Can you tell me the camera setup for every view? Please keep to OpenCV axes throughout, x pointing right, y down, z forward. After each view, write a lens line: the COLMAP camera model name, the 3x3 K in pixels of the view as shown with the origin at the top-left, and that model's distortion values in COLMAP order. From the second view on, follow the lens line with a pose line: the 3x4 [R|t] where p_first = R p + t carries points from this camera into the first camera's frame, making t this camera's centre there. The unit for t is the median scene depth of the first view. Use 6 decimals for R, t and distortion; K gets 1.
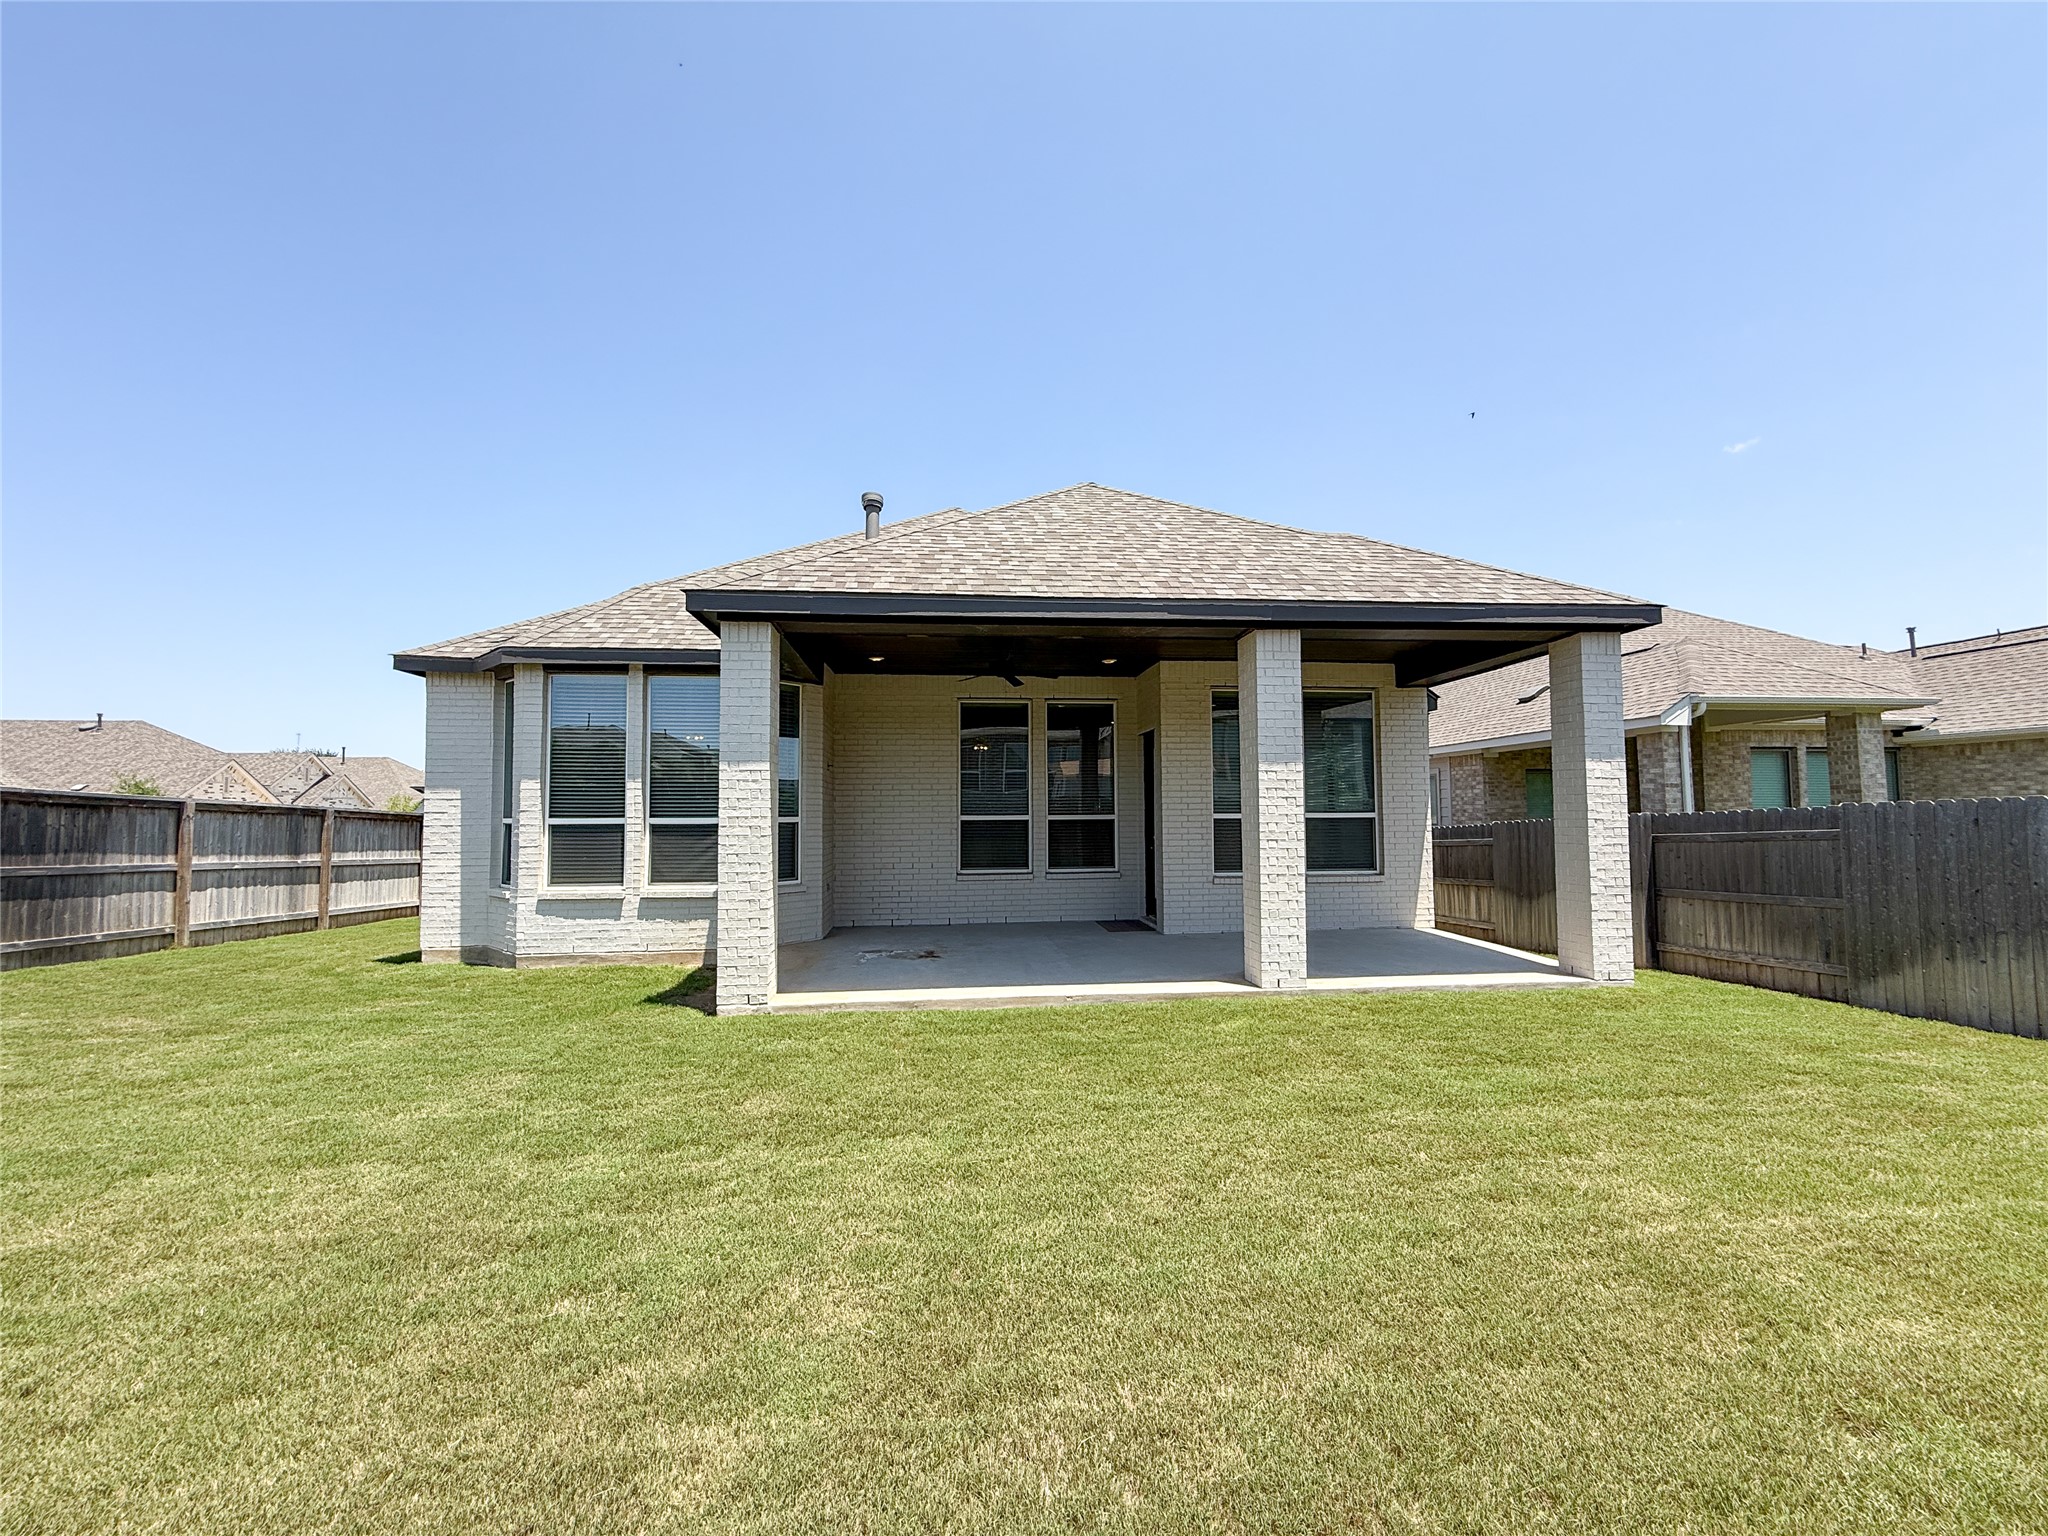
lens RADIAL K [[819.8, 0, 1020.9], [0, 819.8, 770.8], [0, 0, 1]] dist [-0.000095, -0.000388]
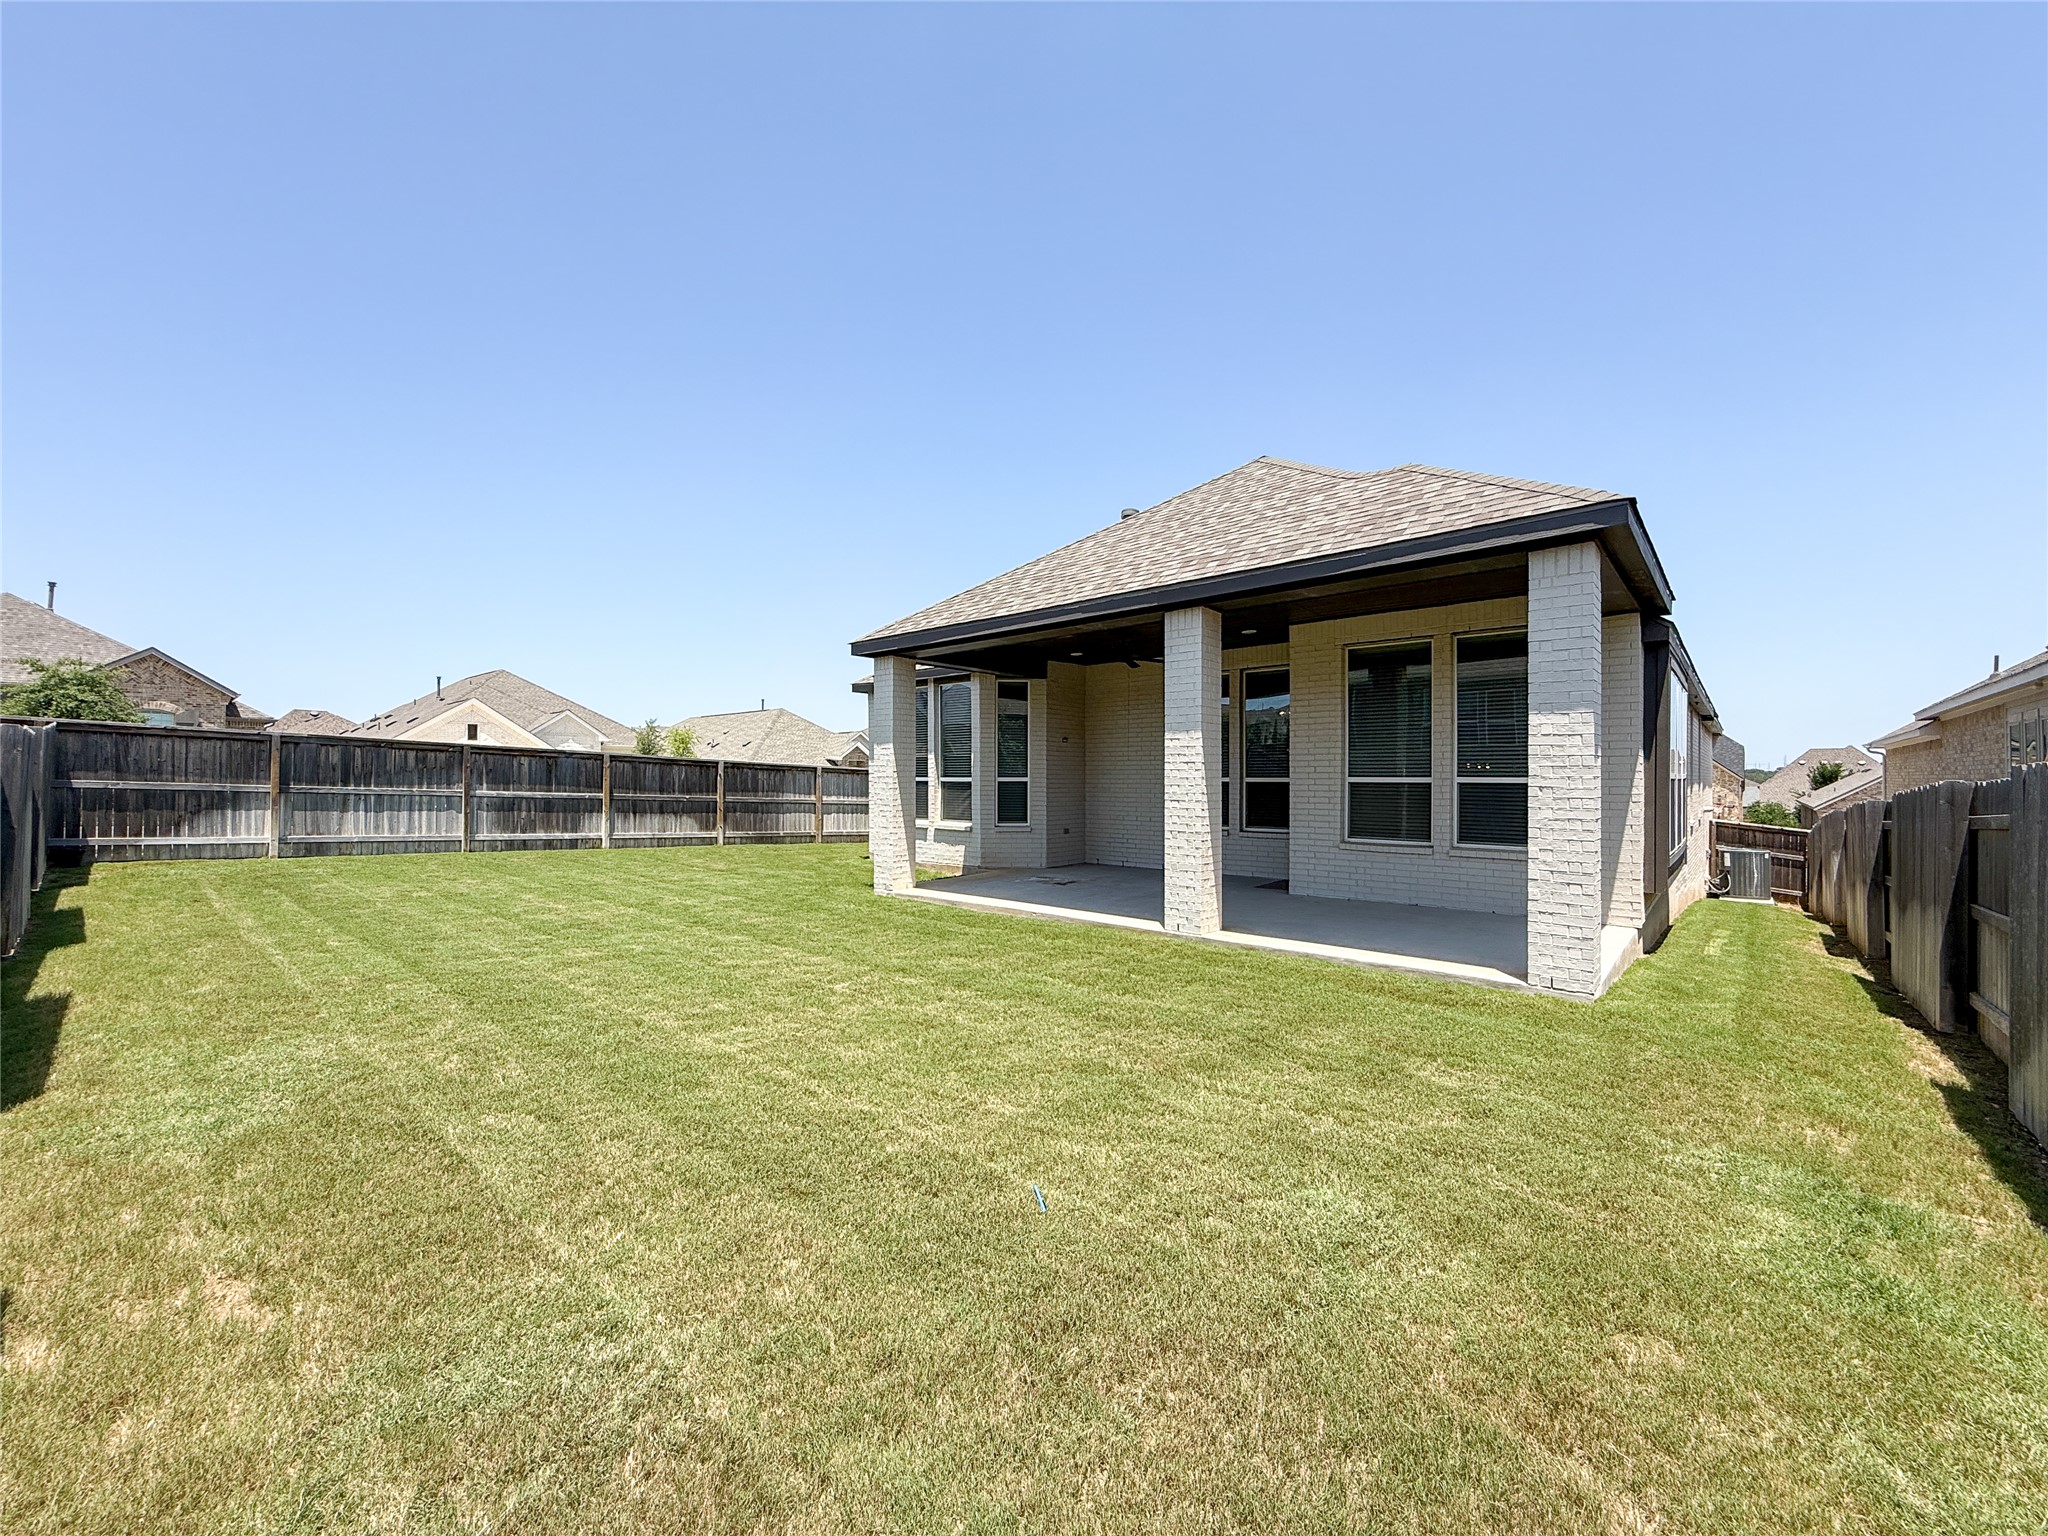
lens RADIAL K [[819.8, 0, 1020.9], [0, 819.8, 770.8], [0, 0, 1]] dist [-0.000095, -0.000388]
pose [[0.670933, 0.000734, -0.741517, 0.789977], [0.034769, 0.998868, 0.032448, 0.000044], [0.740702, -0.047552, 0.670149, 0.076627]]
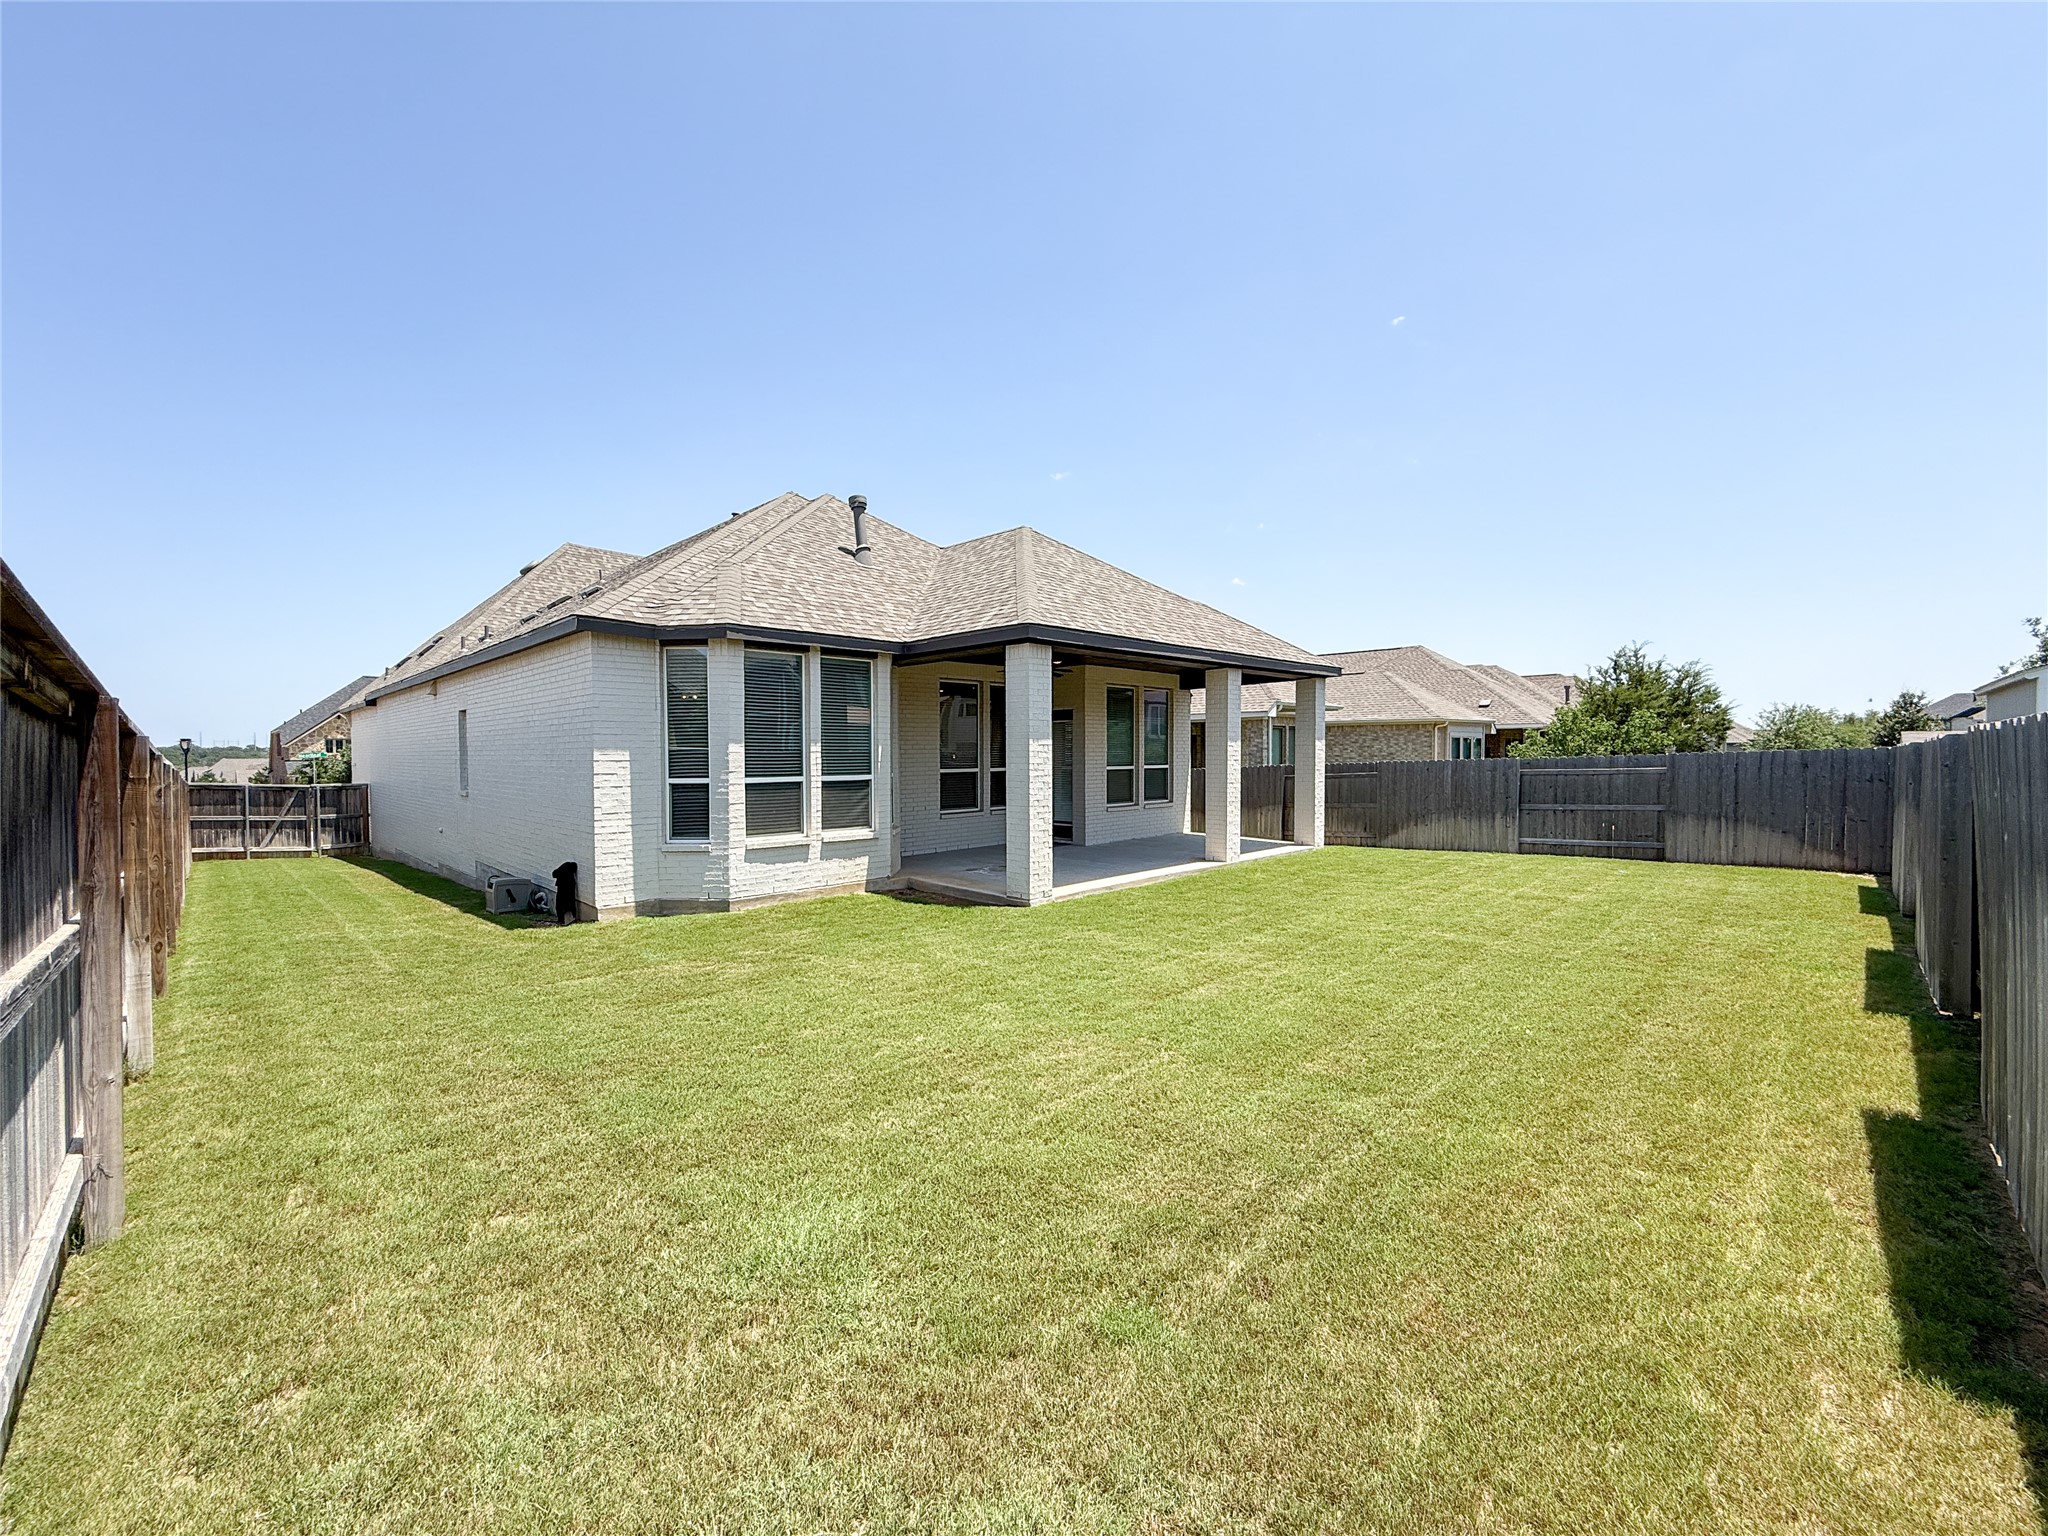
lens RADIAL K [[819.8, 0, 1020.9], [0, 819.8, 770.8], [0, 0, 1]] dist [-0.000095, -0.000388]
pose [[0.778301, -0.012777, 0.627761, -0.975687], [-0.030715, 0.997821, 0.058390, -0.028809], [-0.627139, -0.064727, 0.776213, -0.110790]]
